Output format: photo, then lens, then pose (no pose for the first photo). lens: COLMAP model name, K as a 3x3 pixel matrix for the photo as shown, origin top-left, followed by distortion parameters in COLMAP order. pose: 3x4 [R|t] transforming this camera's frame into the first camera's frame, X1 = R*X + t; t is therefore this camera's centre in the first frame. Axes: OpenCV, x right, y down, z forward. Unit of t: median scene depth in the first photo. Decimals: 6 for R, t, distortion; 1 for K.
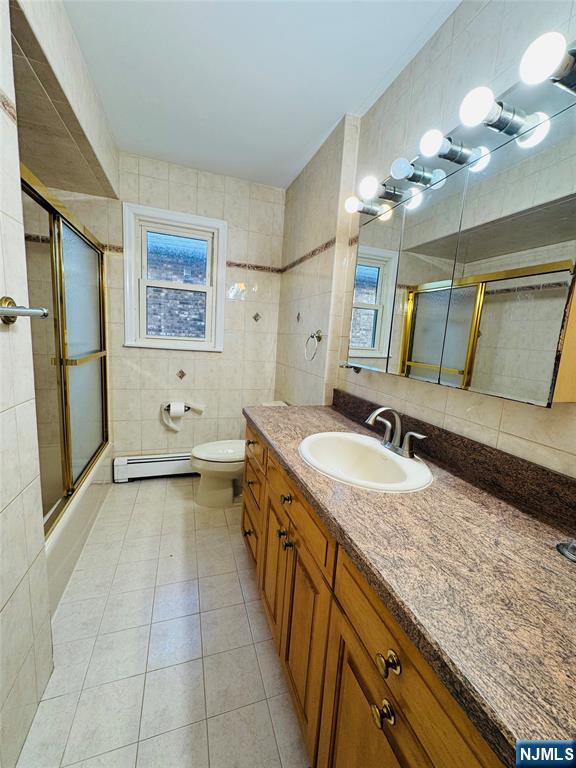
lens RADIAL K [[307.2, 0, 288.8], [0, 307.2, 383.3], [0, 0, 1]] dist [-0.002252, 0.000346]
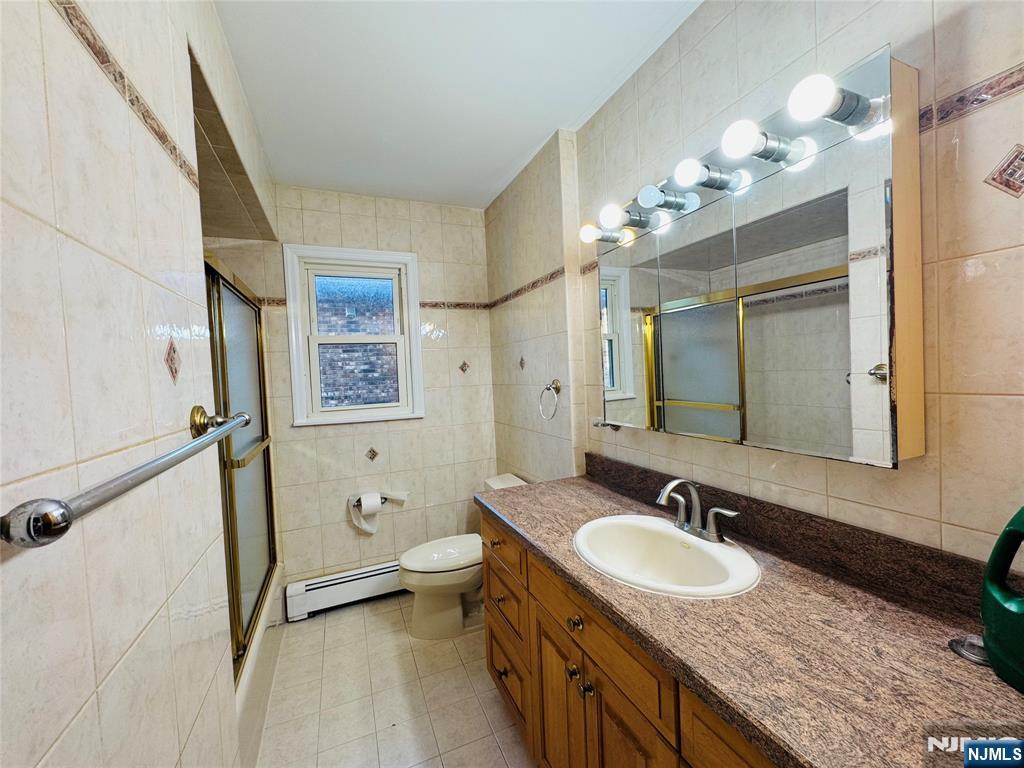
lens RADIAL K [[409.5, 0, 511.4], [0, 409.5, 384.0], [0, 0, 1]] dist [-0.002252, 0.000346]
pose [[0.991302, -0.110589, 0.071347, -0.096876], [0.118515, 0.985848, -0.118570, -0.055839], [-0.057225, 0.125995, 0.990379, -0.028306]]
